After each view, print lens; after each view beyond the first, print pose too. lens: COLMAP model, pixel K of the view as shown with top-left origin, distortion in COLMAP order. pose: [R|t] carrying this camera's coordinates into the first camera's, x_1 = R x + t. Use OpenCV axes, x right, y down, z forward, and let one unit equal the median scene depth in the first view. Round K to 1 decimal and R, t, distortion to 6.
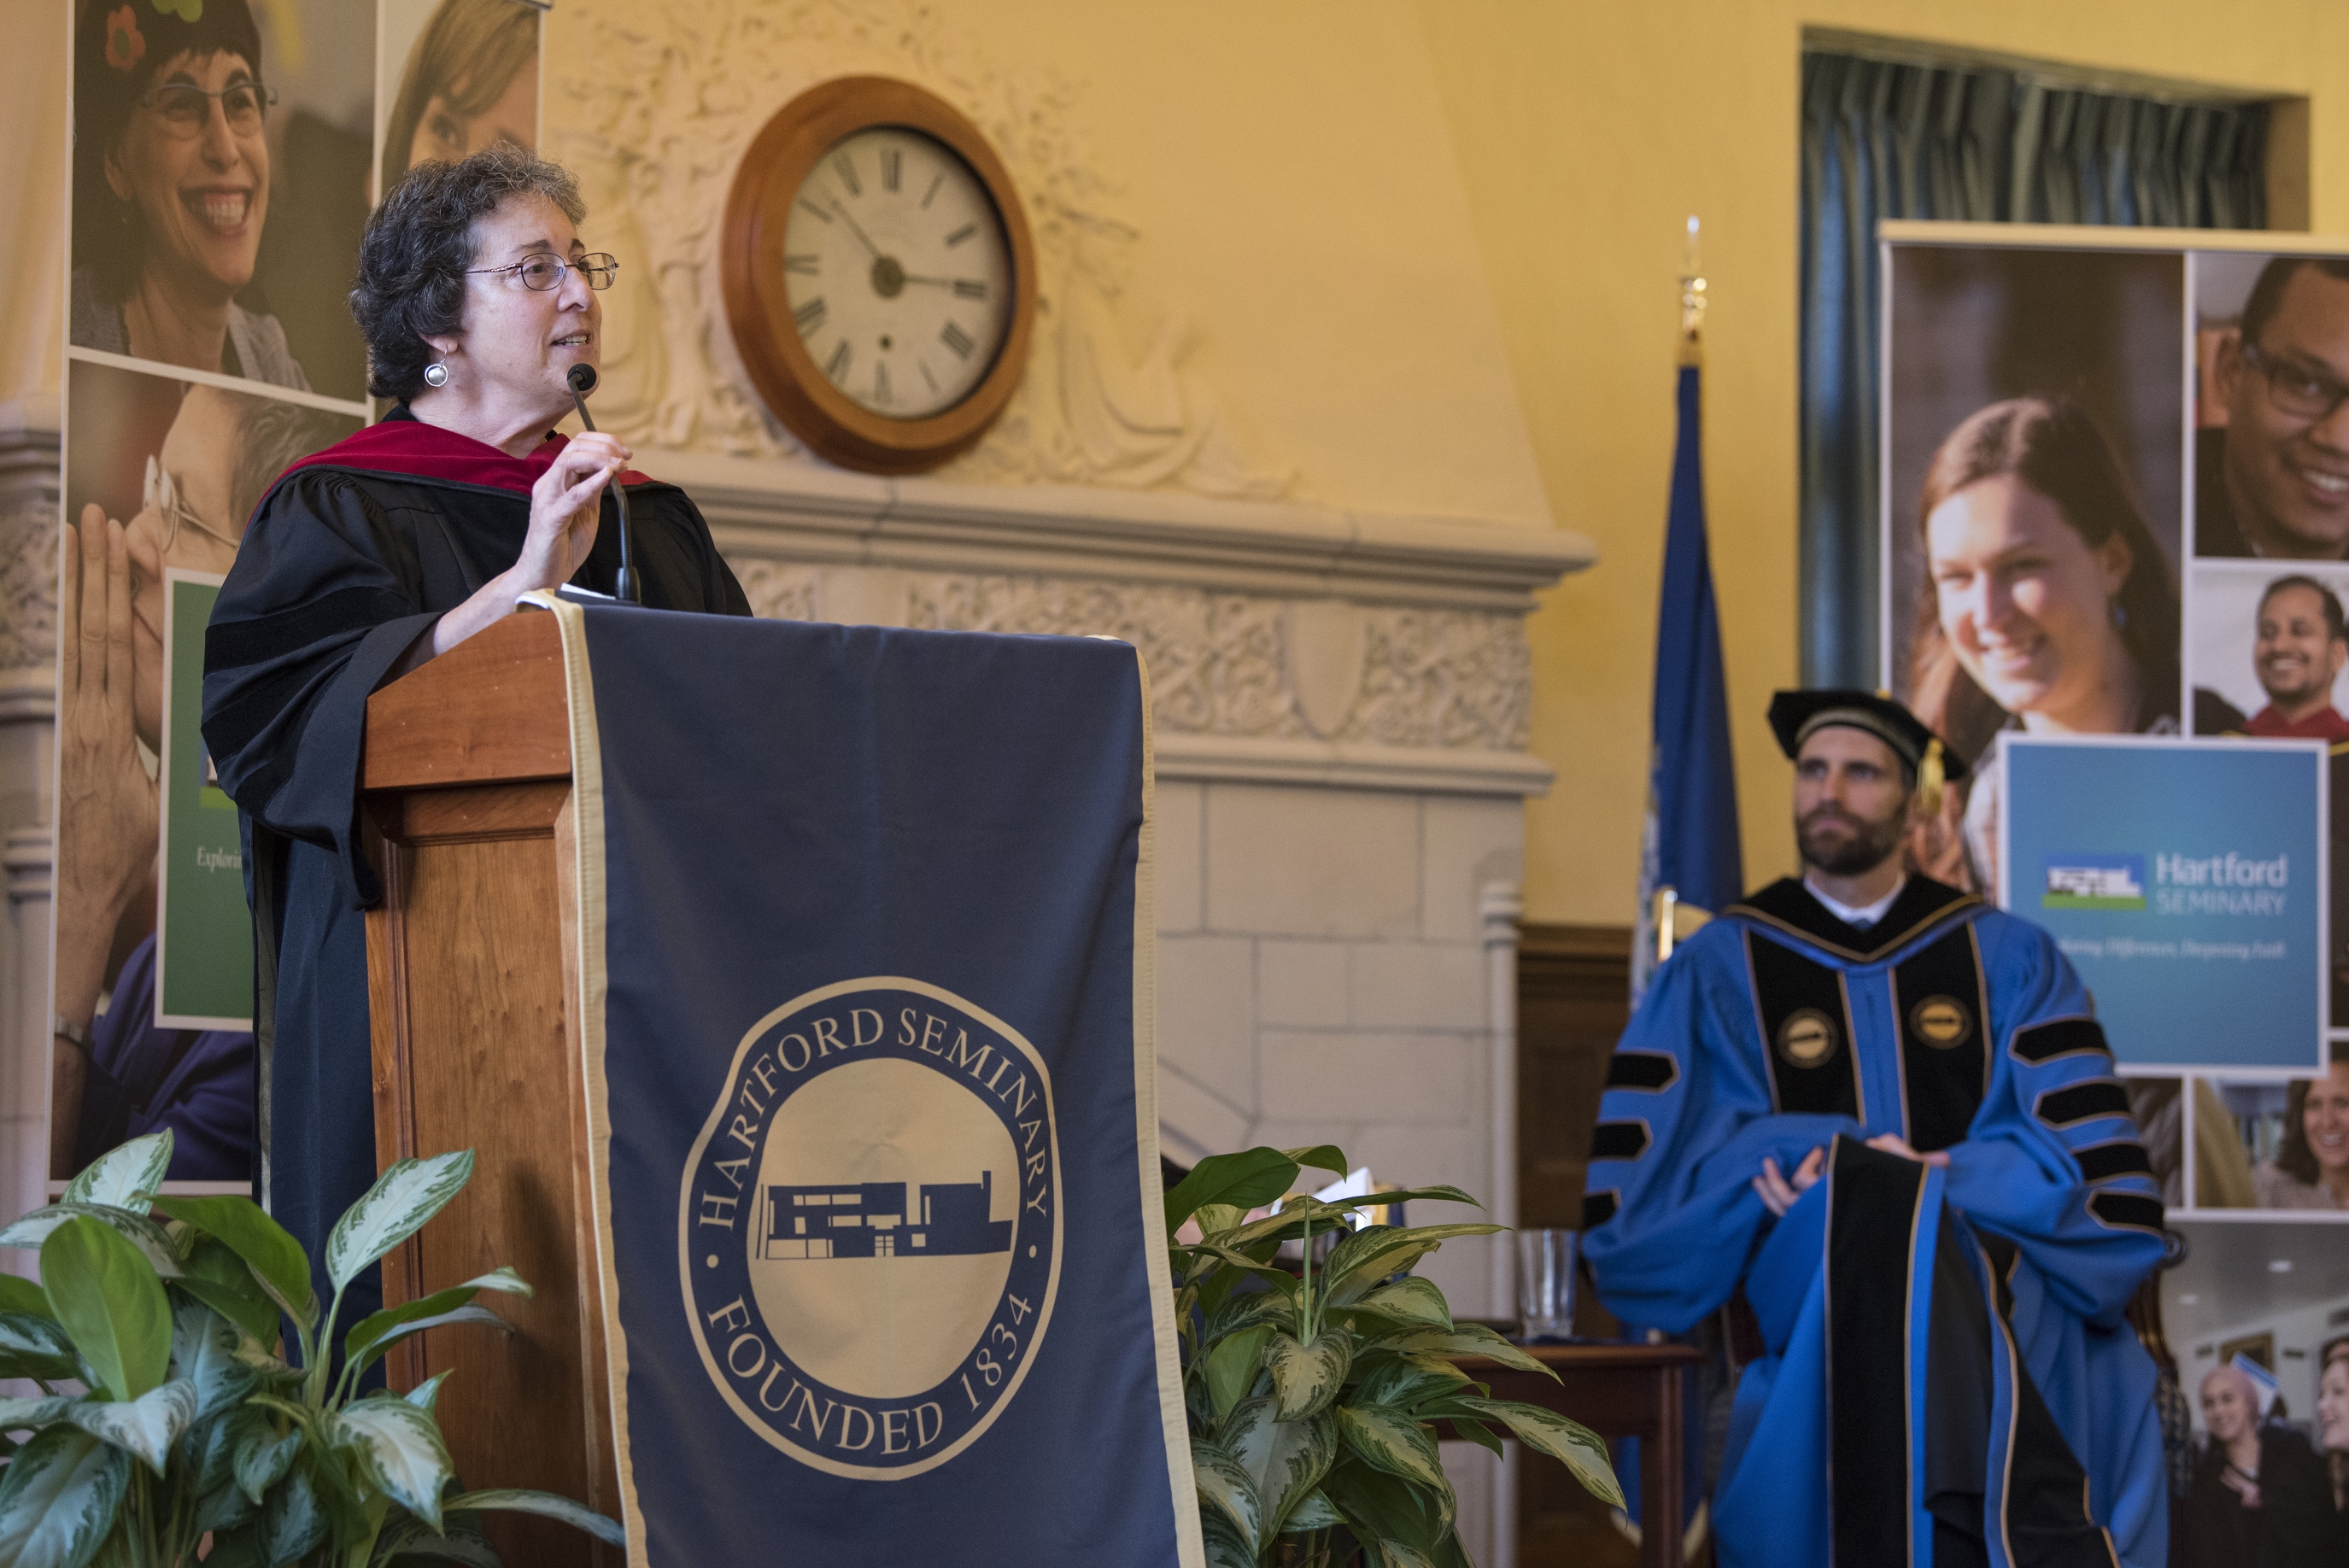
lens RADIAL K [[6381.3, 0, 1178.5], [0, 6381.3, 764.0], [0, 0, 1]] dist [0.451787, -1.554408]
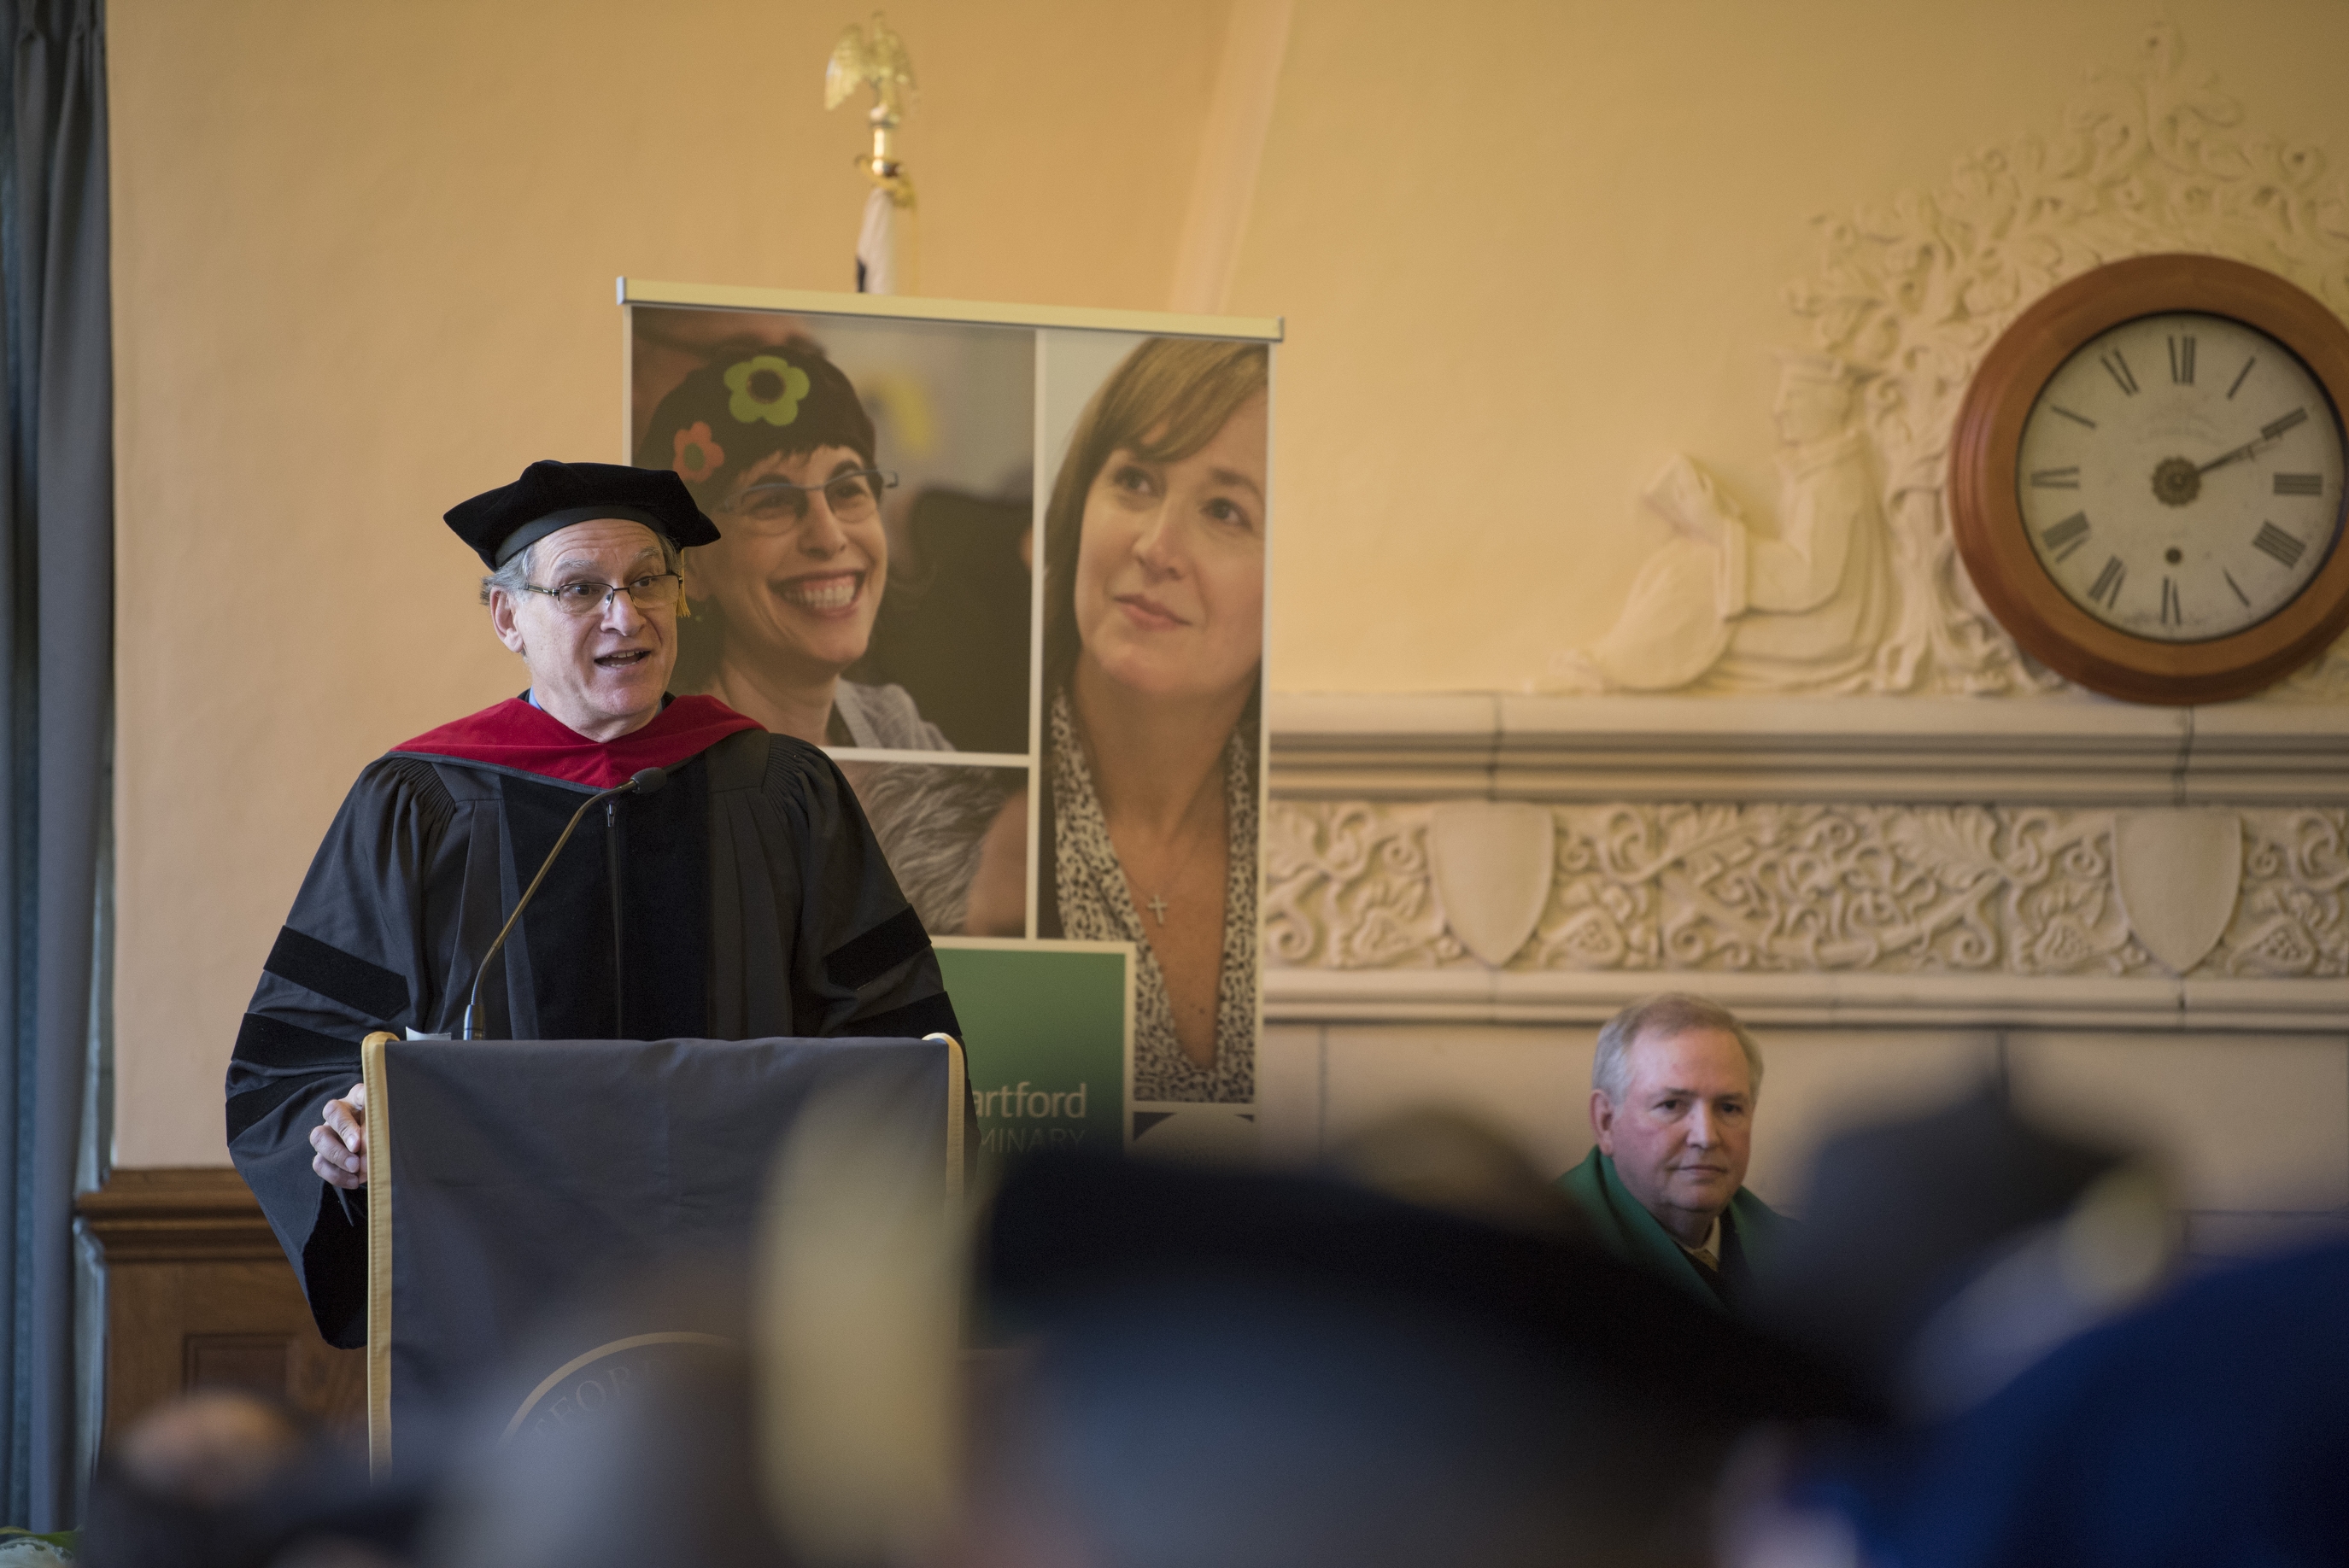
lens RADIAL K [[12932.7, 0, 1173.4], [0, 12932.7, 772.9], [0, 0, 1]] dist [3.068202, -30.401537]
pose [[0.847341, -0.031252, -0.530128, 0.795120], [0.037007, 0.999315, 0.000240, -0.041254], [0.529758, -0.019822, 0.847917, -0.611309]]
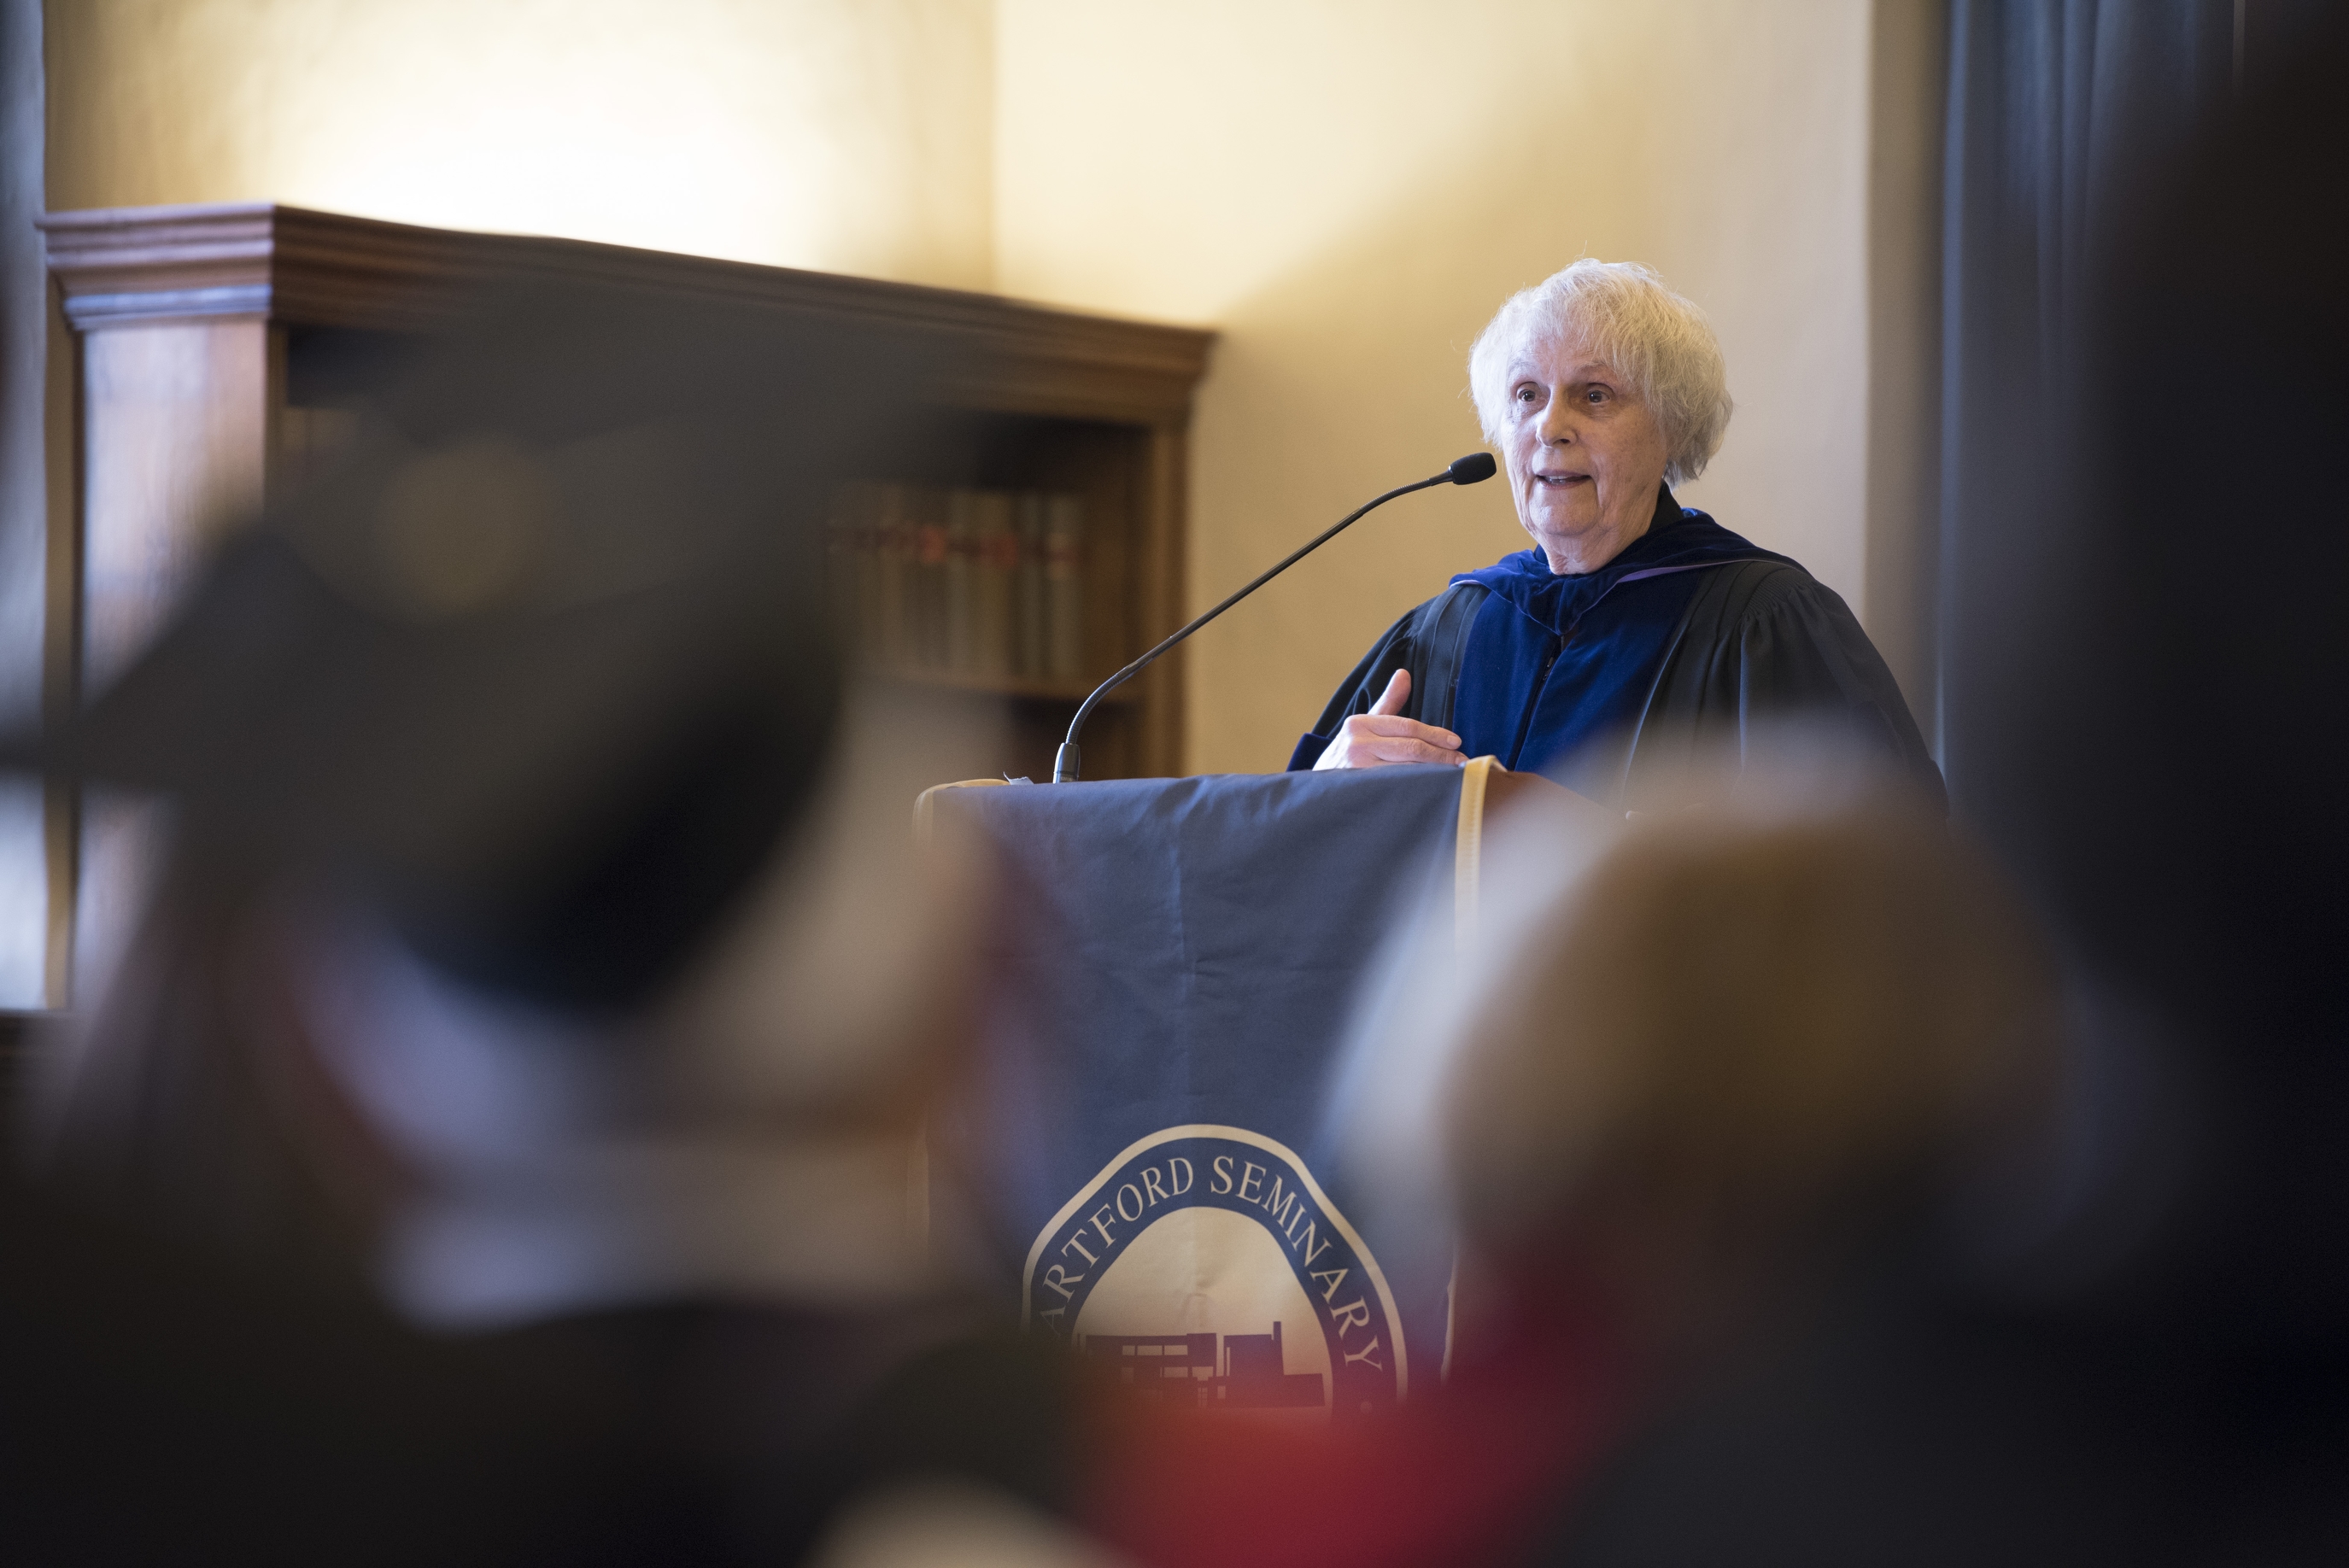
lens RADIAL K [[12932.7, 0, 1173.4], [0, 12932.7, 772.9], [0, 0, 1]] dist [3.068202, -30.401537]
pose [[0.246905, -0.063425, -0.966962, 1.135033], [0.061286, 0.996880, -0.049738, 0.046462], [0.967100, -0.046980, 0.250021, 0.294330]]
